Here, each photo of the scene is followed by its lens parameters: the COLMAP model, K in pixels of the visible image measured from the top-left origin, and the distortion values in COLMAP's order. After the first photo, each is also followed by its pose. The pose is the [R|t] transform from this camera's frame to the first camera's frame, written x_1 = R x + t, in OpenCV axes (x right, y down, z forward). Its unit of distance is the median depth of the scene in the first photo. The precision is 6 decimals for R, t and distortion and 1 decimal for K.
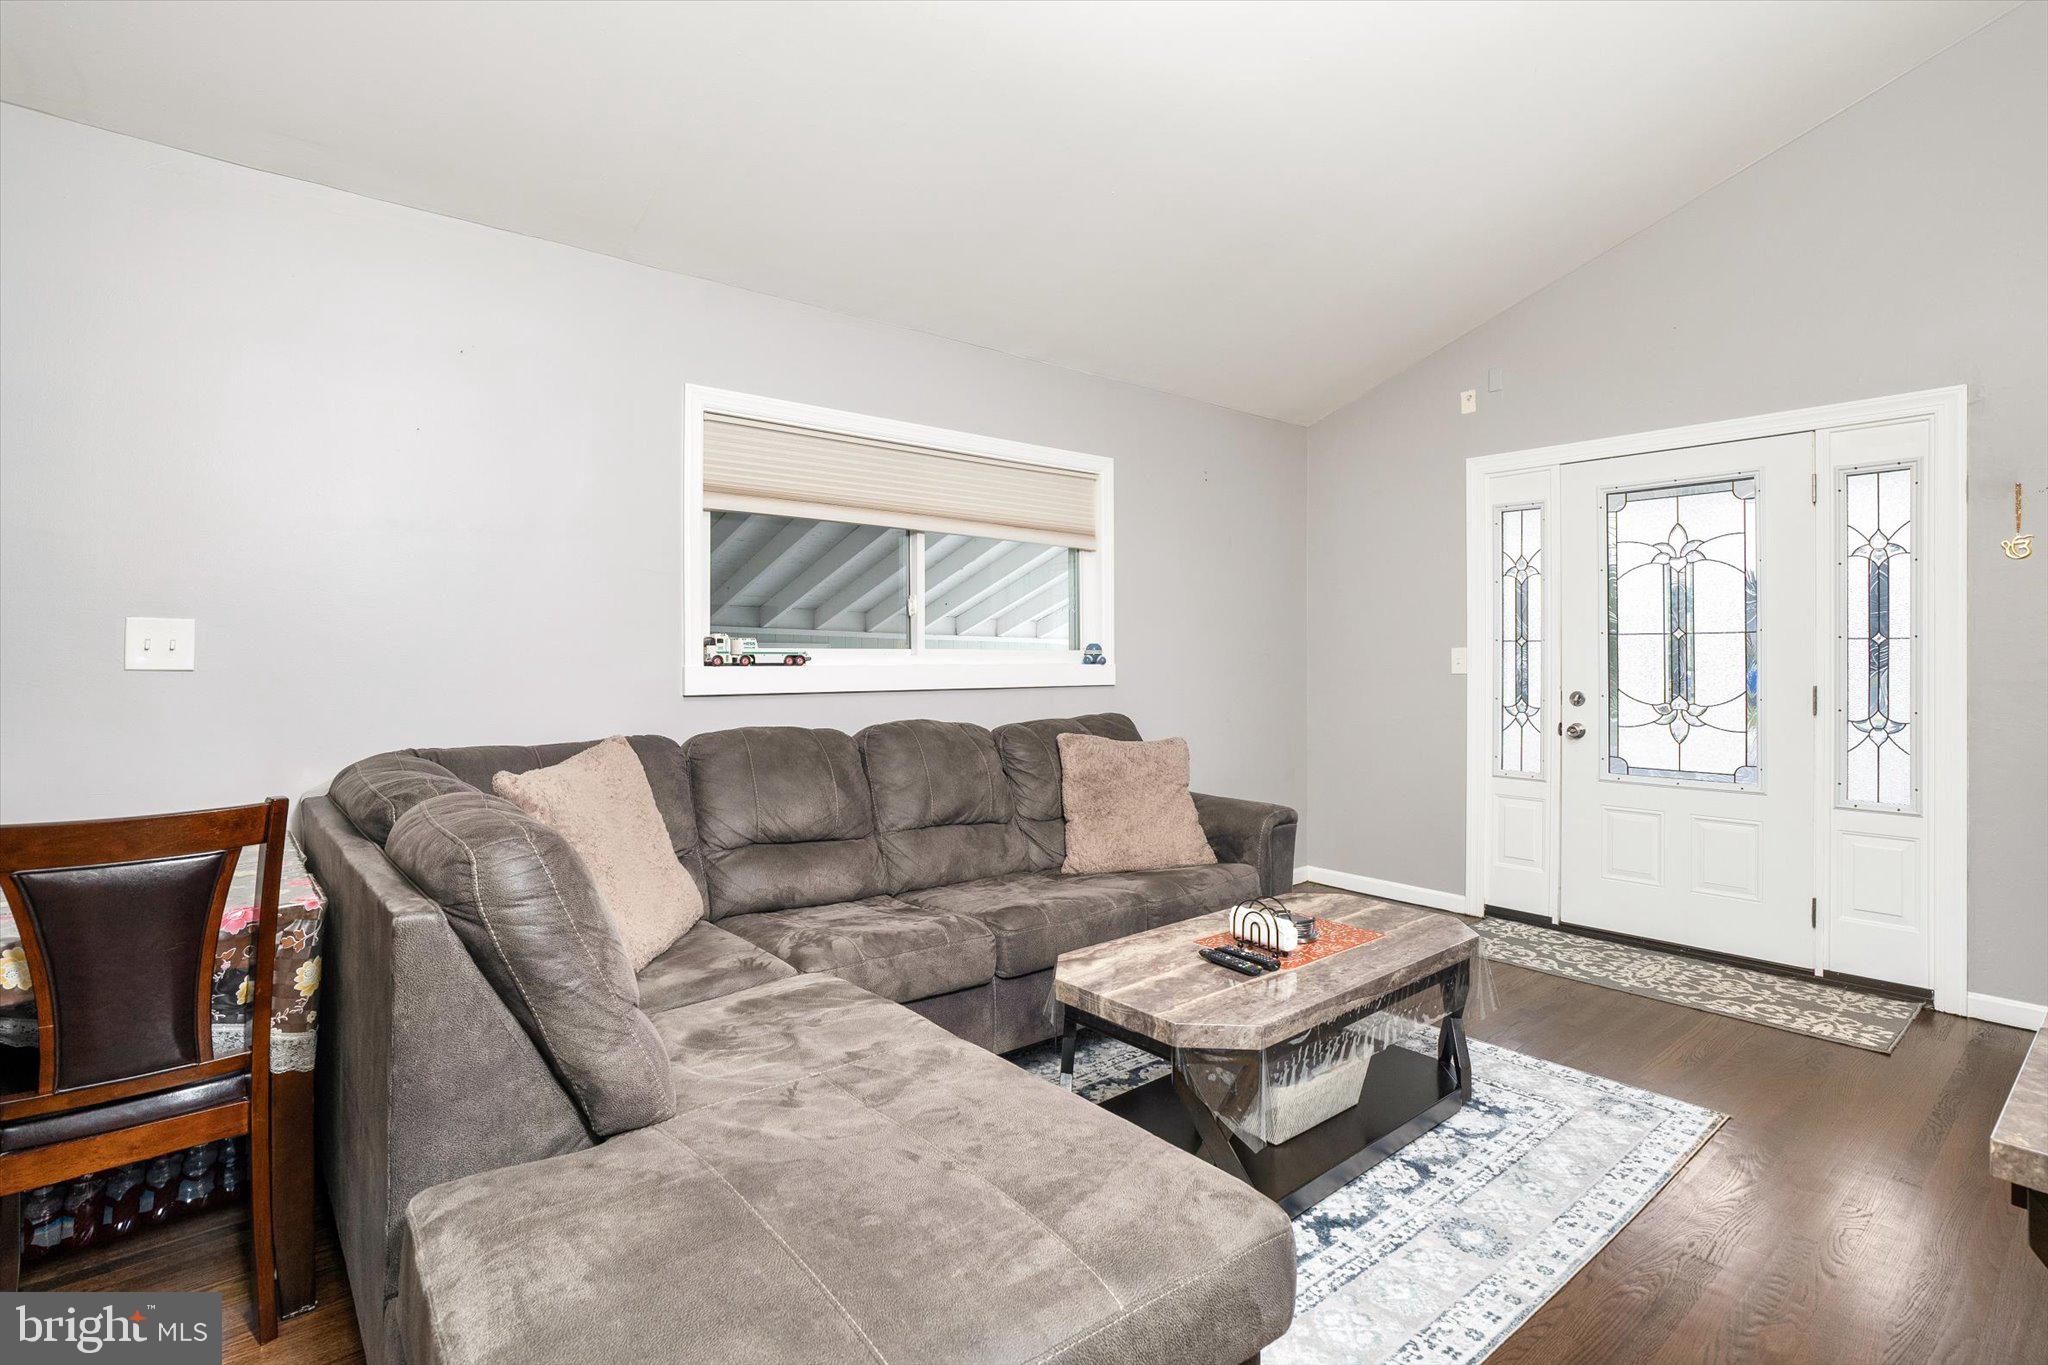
lens RADIAL K [[986.6, 0, 1016.5], [0, 986.6, 652.8], [0, 0, 1]] dist [-0.030391, 0.005073]
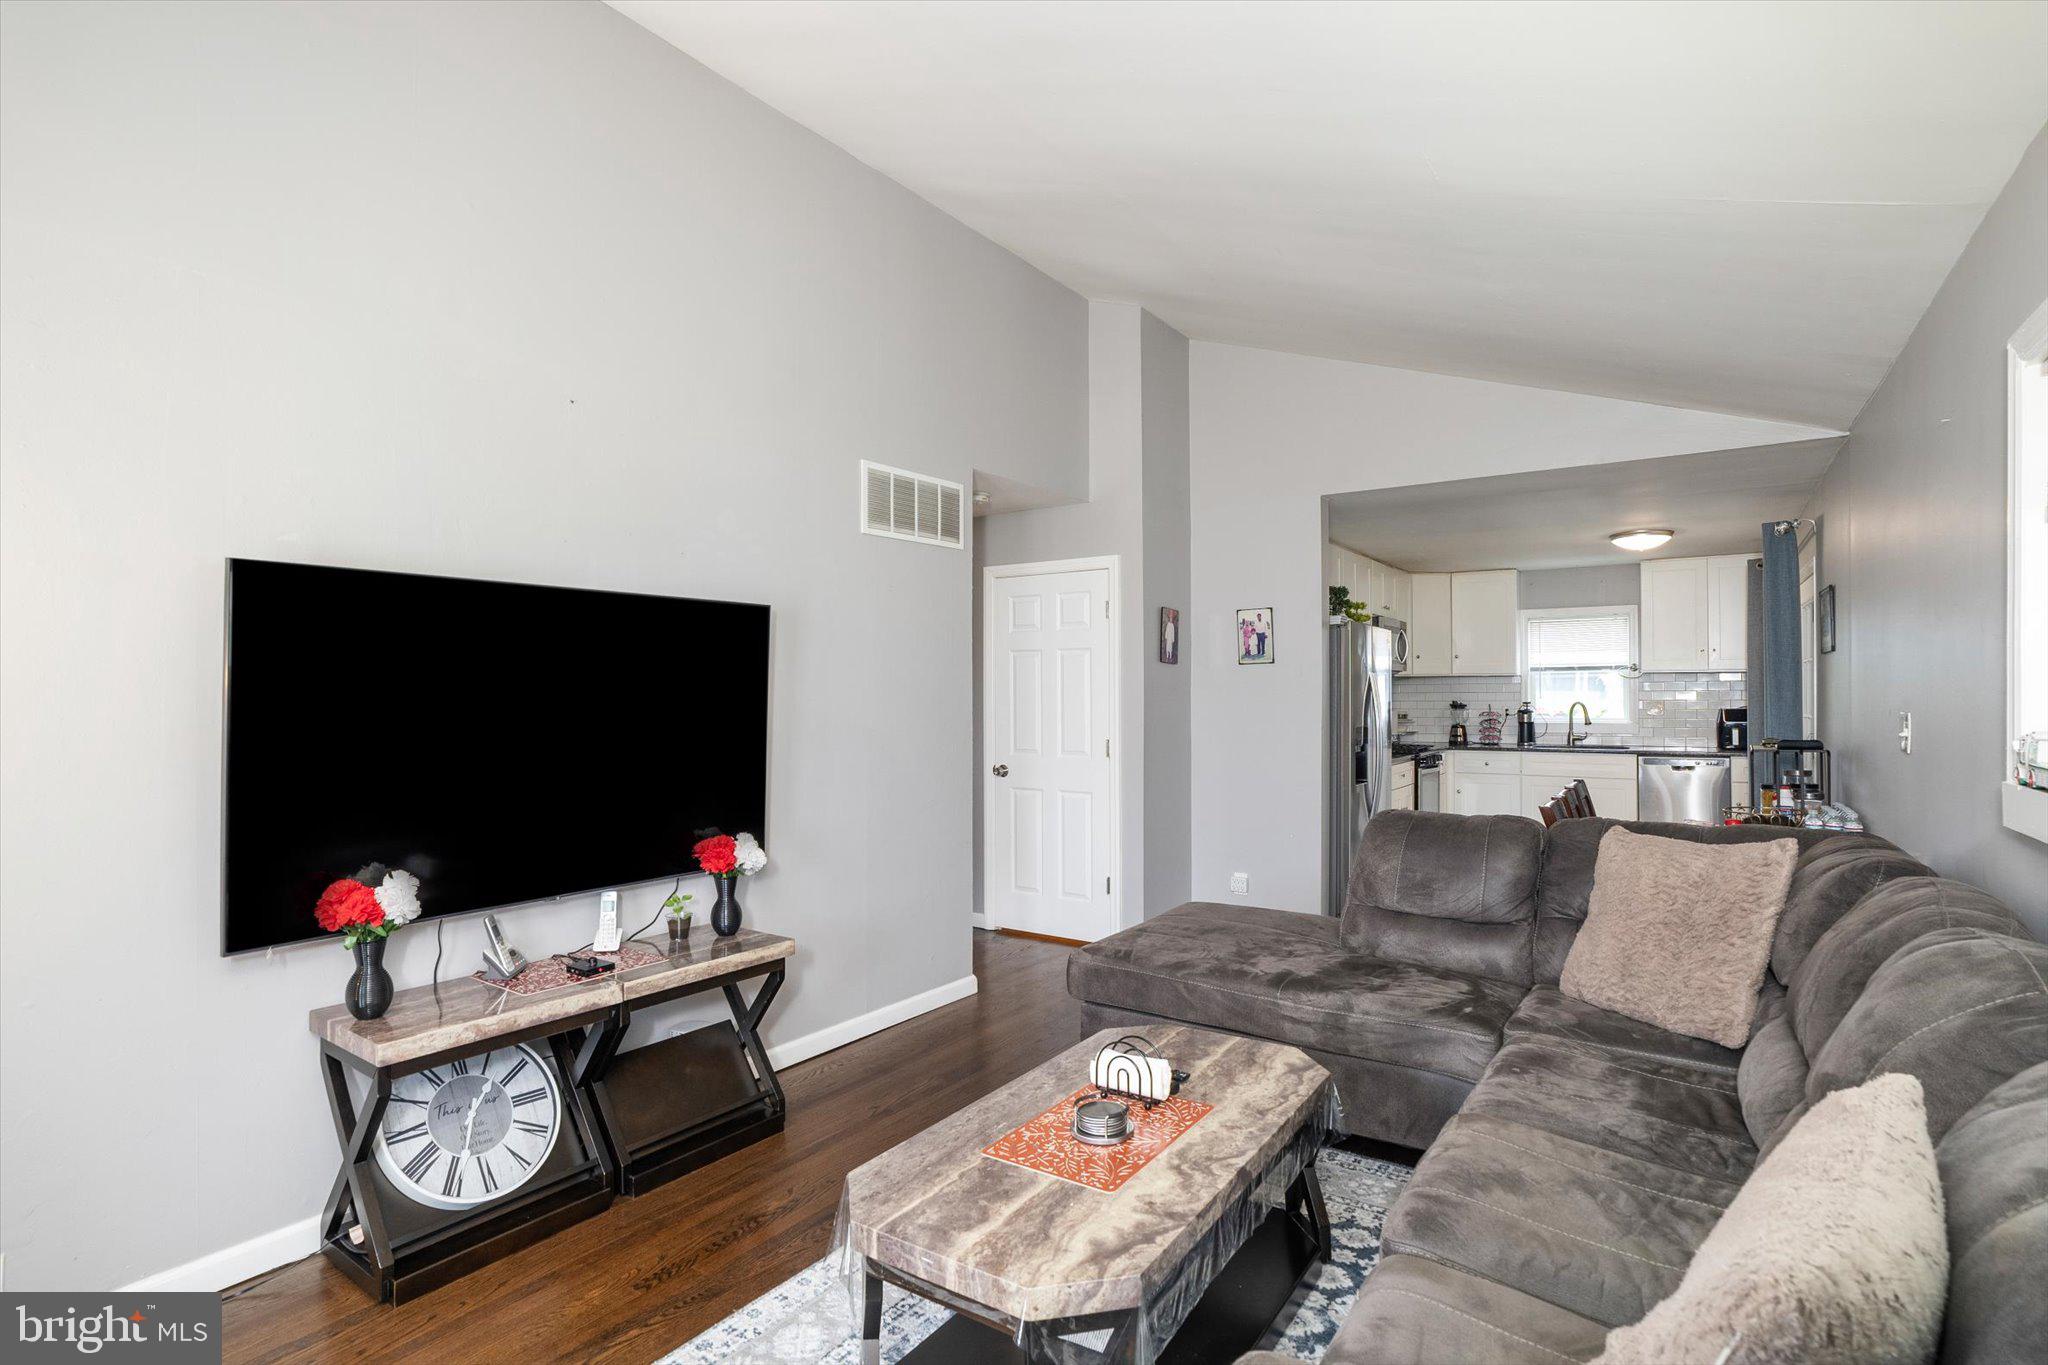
lens RADIAL K [[986.6, 0, 1026.2], [0, 986.6, 689.9], [0, 0, 1]] dist [-0.030391, 0.005073]
pose [[-0.962691, -0.002330, -0.270593, 0.605064], [0.000481, 0.999947, -0.010322, -0.052898], [0.270603, -0.010067, -0.962638, 1.910697]]
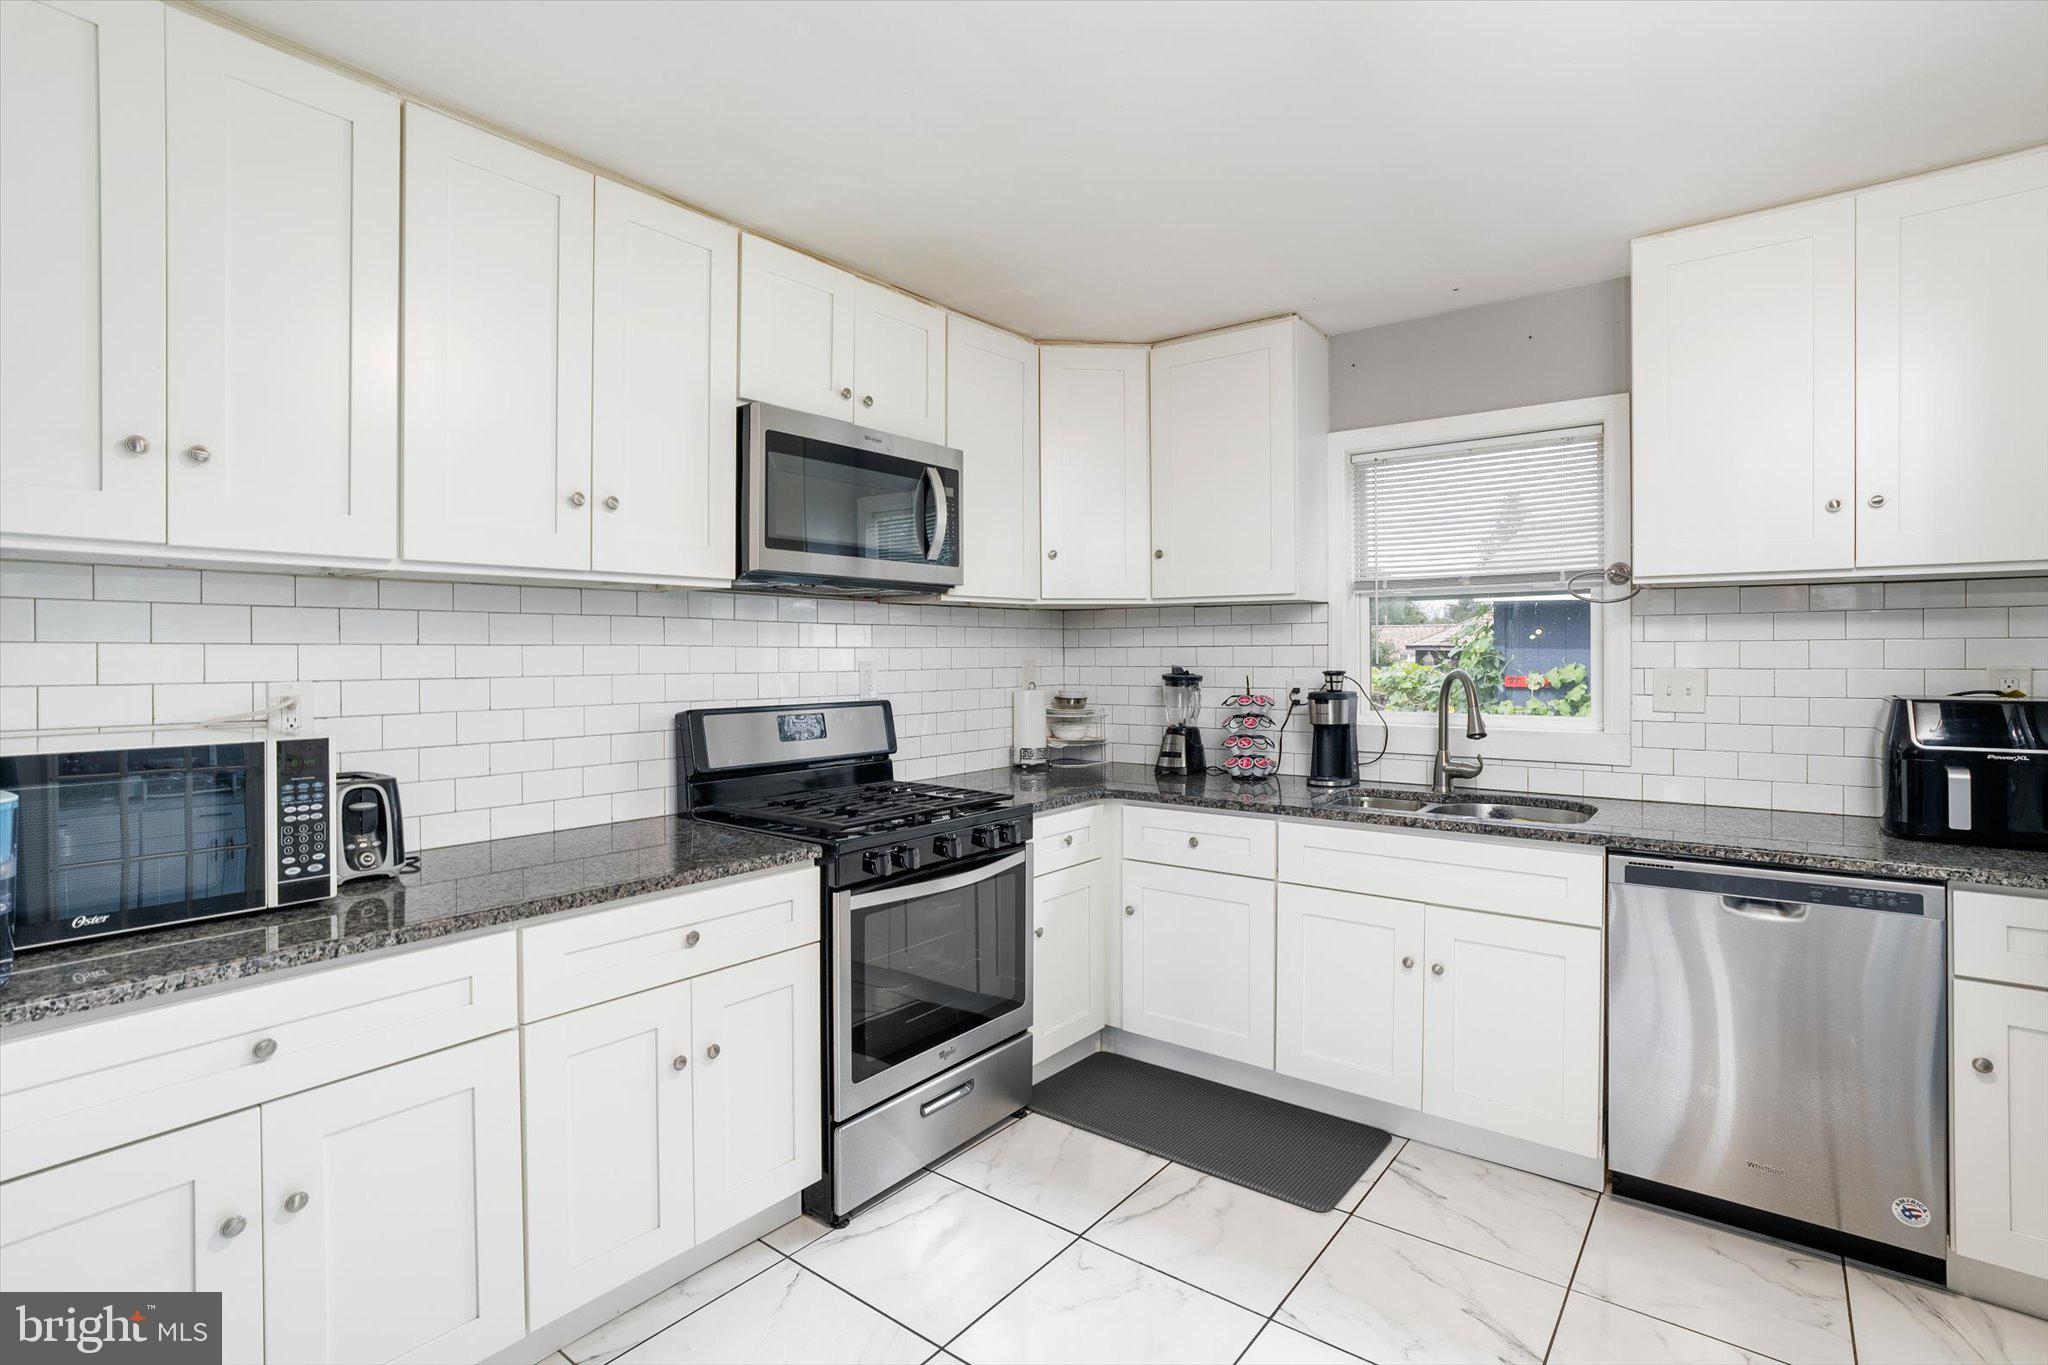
lens RADIAL K [[986.6, 0, 1024.3], [0, 986.6, 666.0], [0, 0, 1]] dist [-0.030391, 0.005073]
pose [[-0.976749, -0.001294, -0.214381, -1.434844], [-0.002572, 0.999981, 0.005686, -0.058521], [0.214370, 0.006105, -0.976734, 0.175549]]
